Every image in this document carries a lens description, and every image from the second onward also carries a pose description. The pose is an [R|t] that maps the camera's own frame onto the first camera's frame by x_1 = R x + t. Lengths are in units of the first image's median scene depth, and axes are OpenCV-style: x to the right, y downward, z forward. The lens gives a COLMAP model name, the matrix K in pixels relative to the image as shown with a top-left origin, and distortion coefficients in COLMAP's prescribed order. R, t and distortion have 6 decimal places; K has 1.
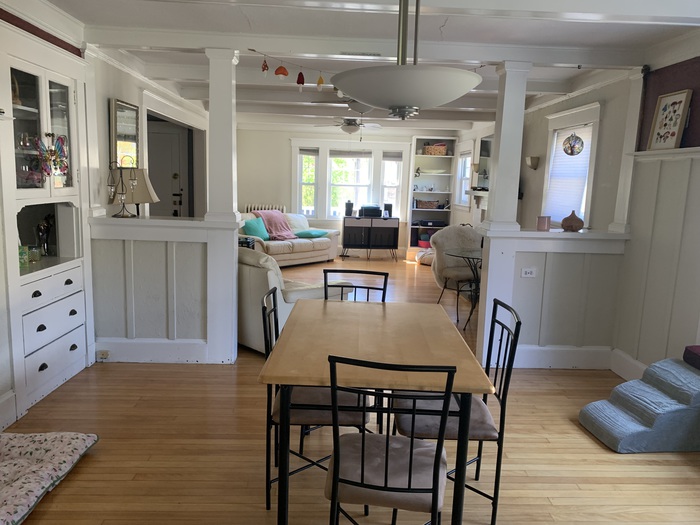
lens RADIAL K [[517.2, 0, 350.0], [0, 517.2, 262.5], [0, 0, 1]] dist [0.125624, -0.001675]
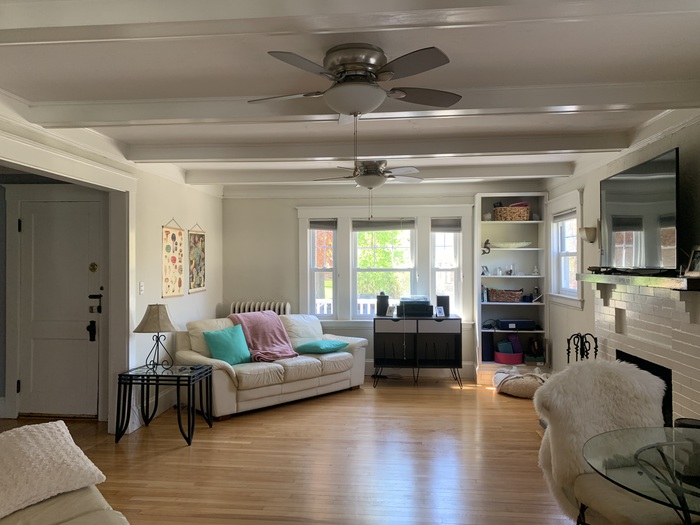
lens RADIAL K [[517.2, 0, 350.0], [0, 517.2, 262.5], [0, 0, 1]] dist [0.125624, -0.001675]
pose [[0.991561, -0.035304, -0.124742, 0.041450], [0.014830, 0.986779, -0.161392, -0.051388], [0.128791, 0.158181, 0.978975, 0.341560]]
